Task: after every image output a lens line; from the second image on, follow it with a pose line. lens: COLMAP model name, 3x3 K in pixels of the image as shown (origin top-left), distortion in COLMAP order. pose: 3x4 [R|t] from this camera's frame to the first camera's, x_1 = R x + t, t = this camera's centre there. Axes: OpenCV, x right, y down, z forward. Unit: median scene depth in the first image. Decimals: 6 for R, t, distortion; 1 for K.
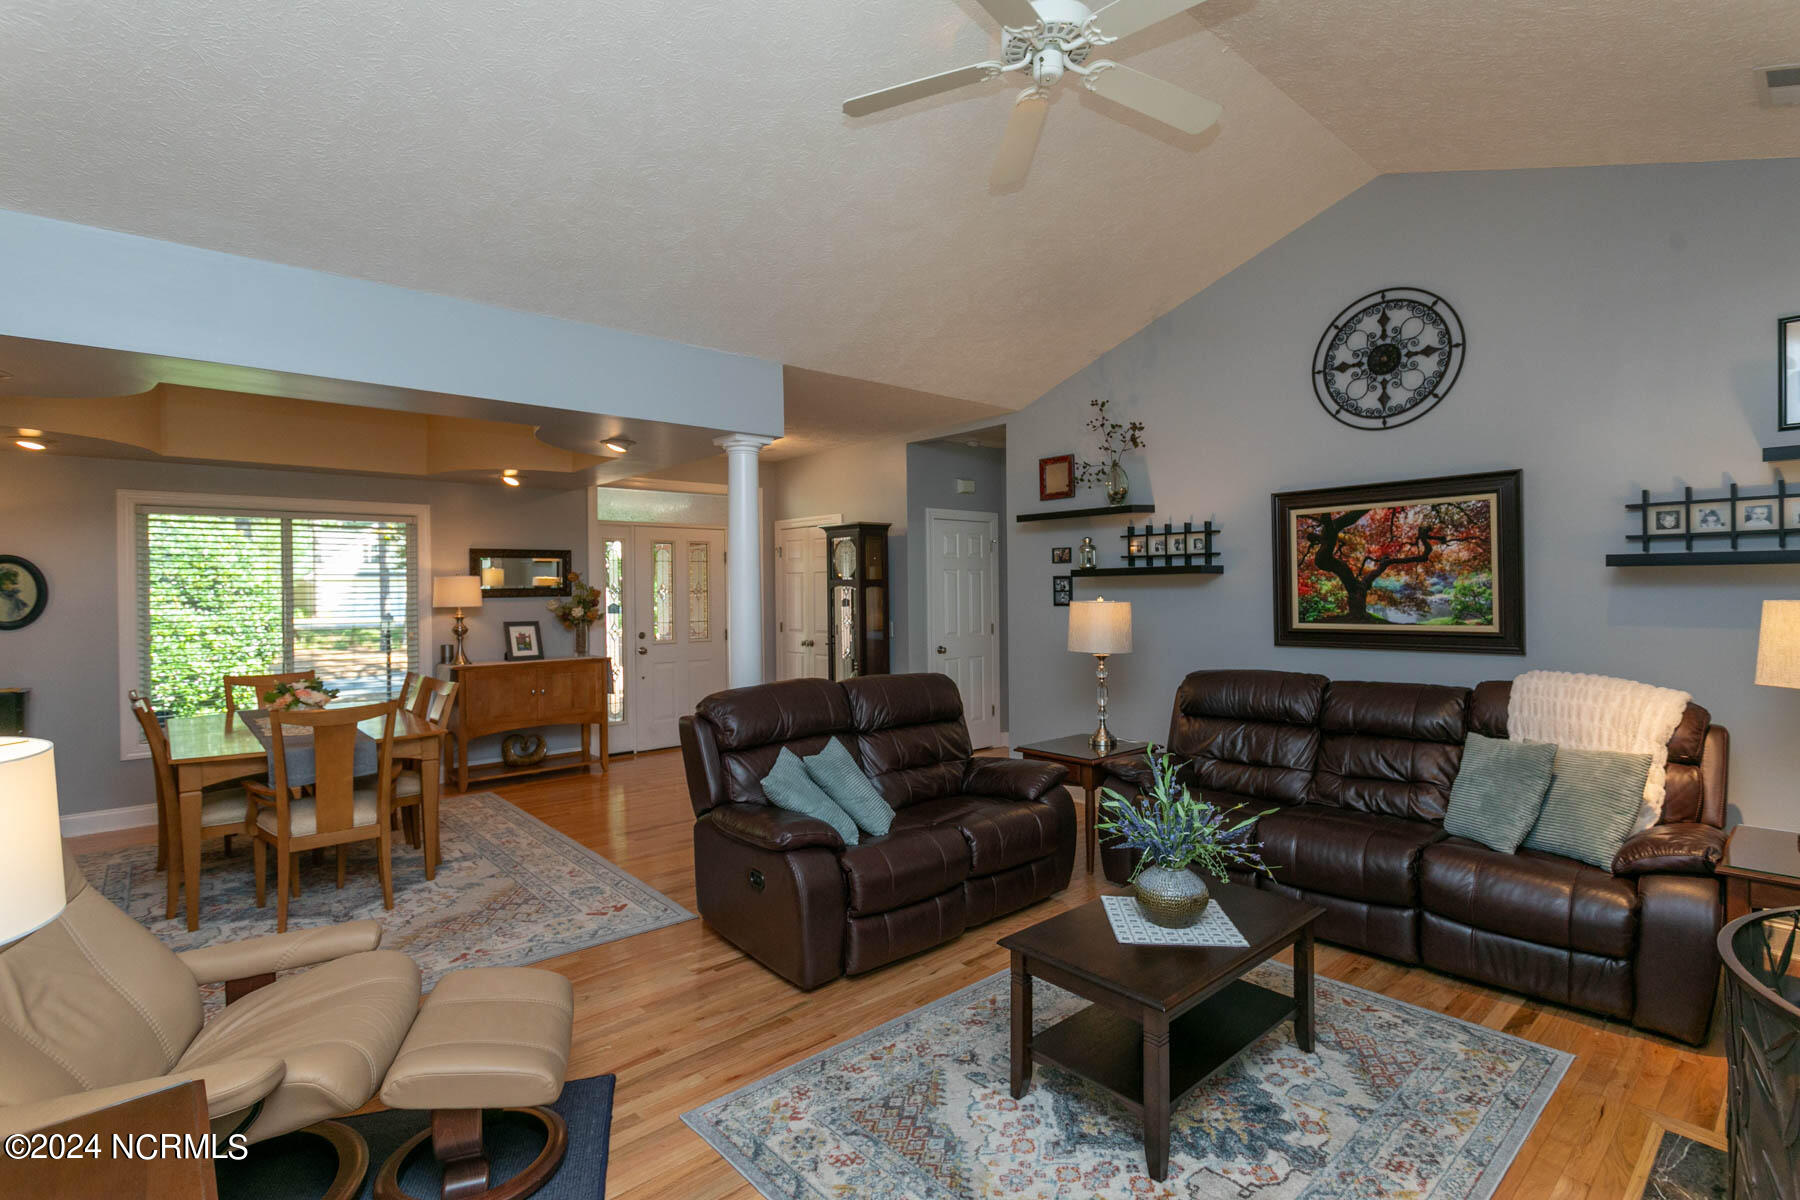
lens RADIAL K [[851.8, 0, 905.2], [0, 851.8, 592.3], [0, 0, 1]] dist [-0.001987, 0.000023]
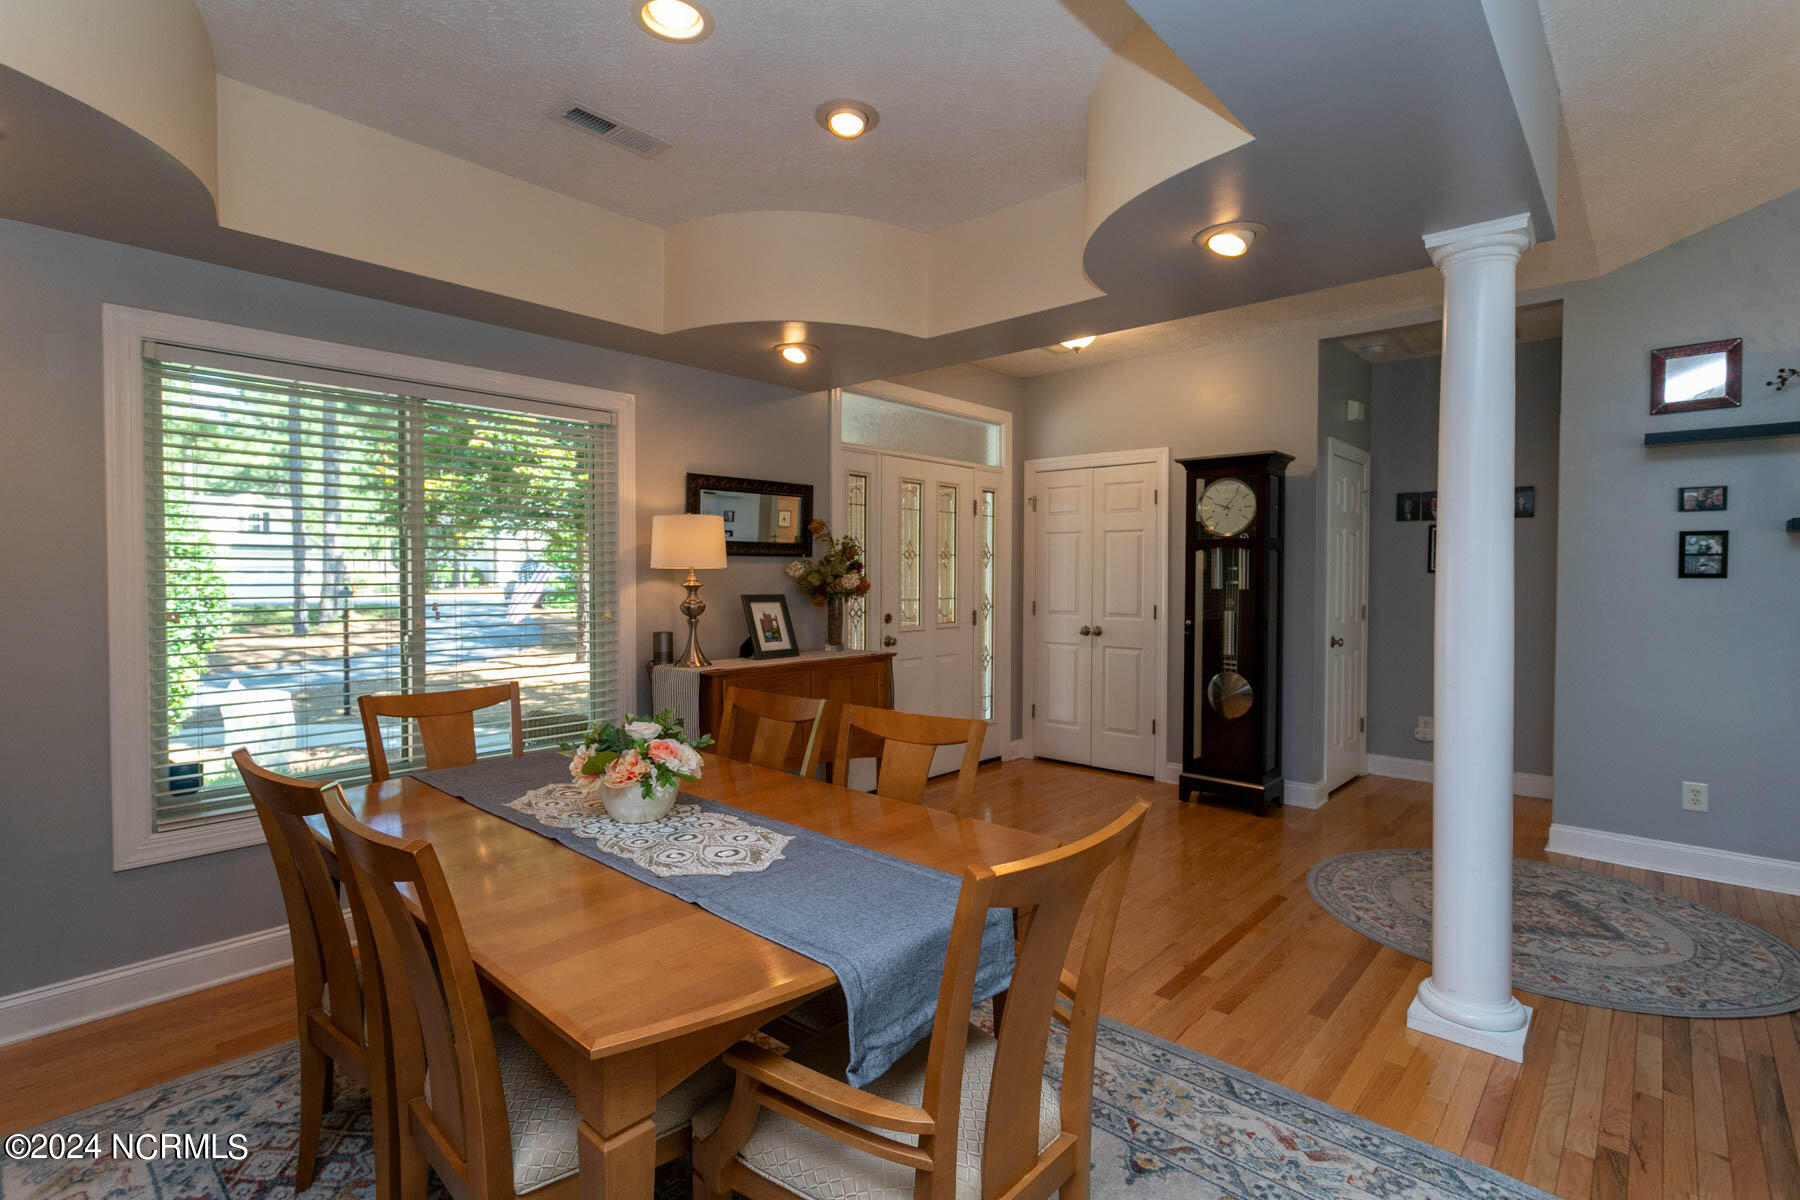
lens RADIAL K [[851.8, 0, 905.2], [0, 851.8, 592.3], [0, 0, 1]] dist [-0.001987, 0.000023]
pose [[0.993934, 0.011200, 0.109408, -0.404674], [-0.013168, 0.999764, 0.017282, 0.019908], [-0.109188, -0.018618, 0.993847, 0.361697]]
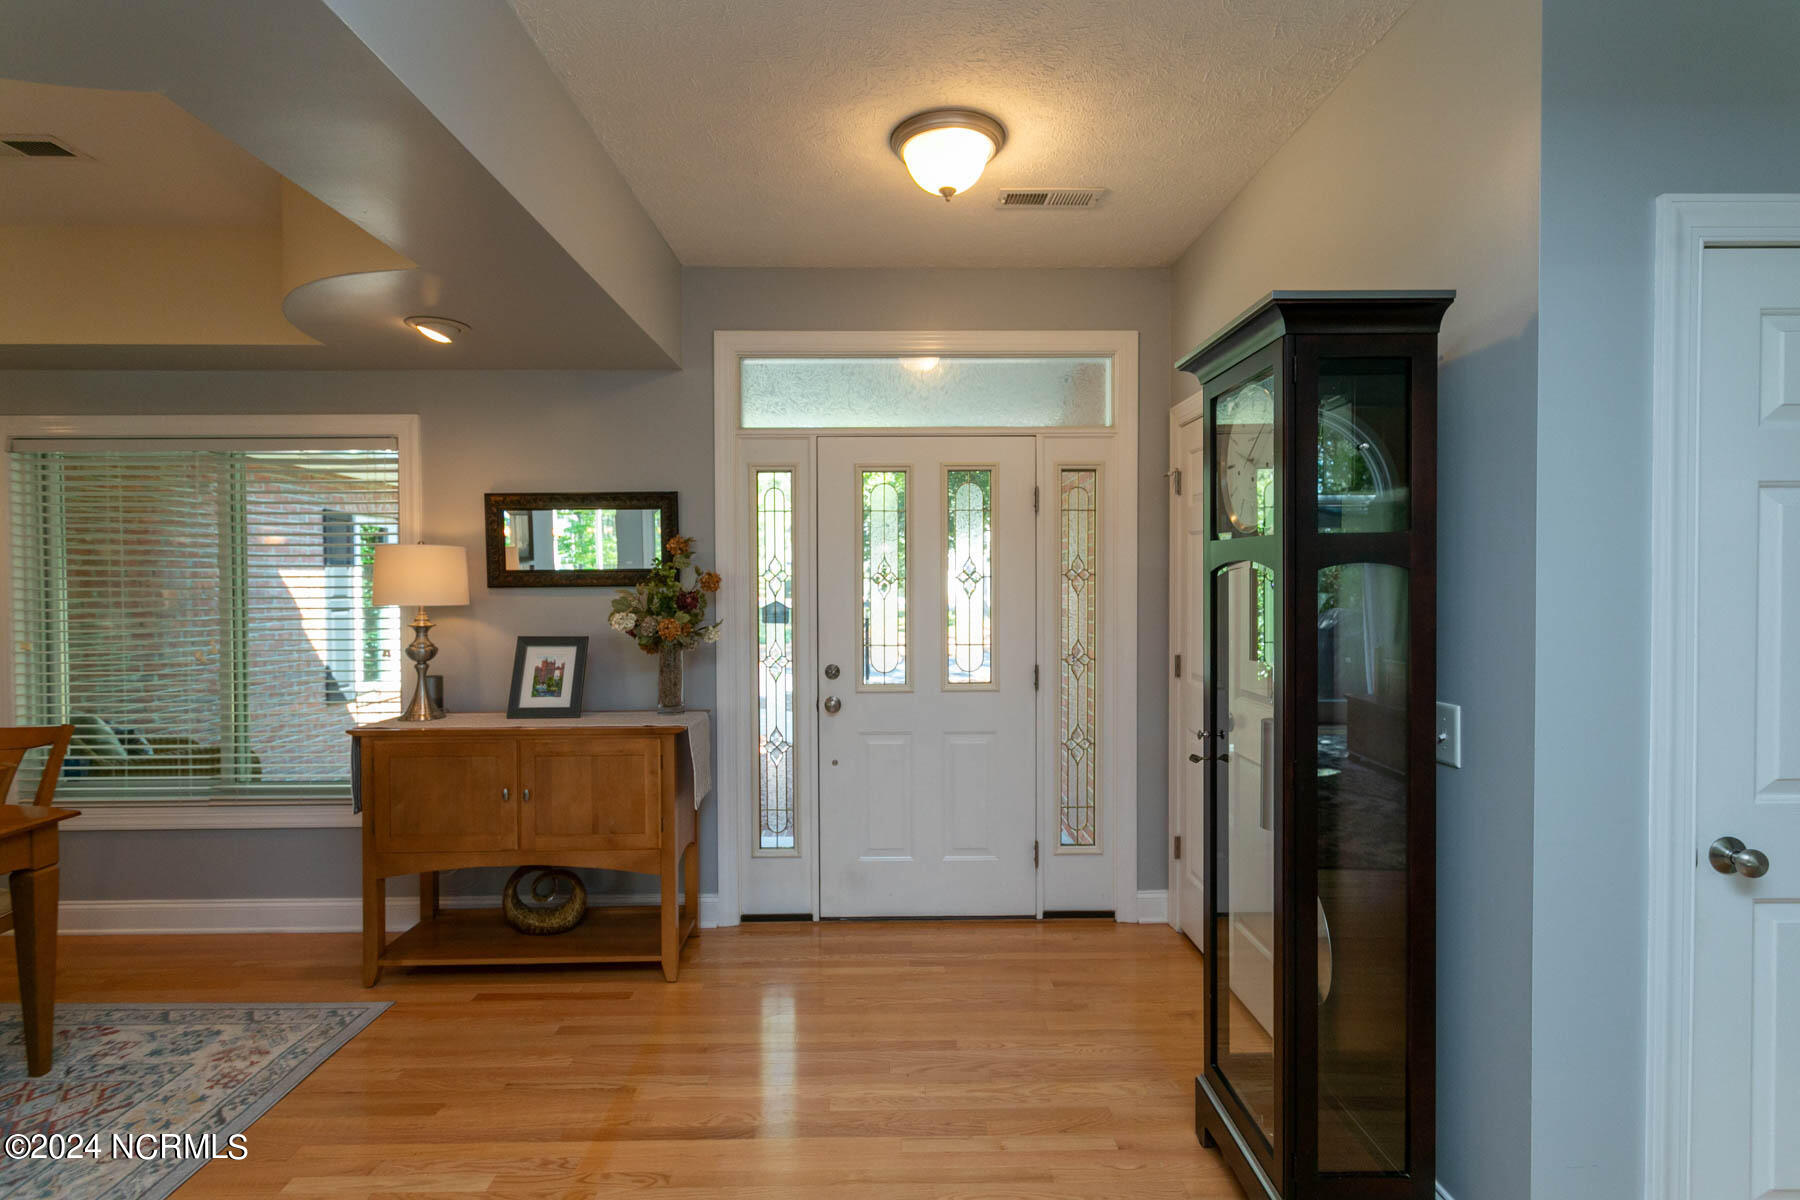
lens RADIAL K [[865.7, 0, 887.2], [0, 865.7, 599.2], [0, 0, 1]] dist [-0.000046, 0.000192]
pose [[0.759666, 0.020933, -0.649976, 0.022387], [-0.007113, 0.999689, 0.023883, -0.000688], [0.650274, -0.013520, 0.759579, 0.723668]]
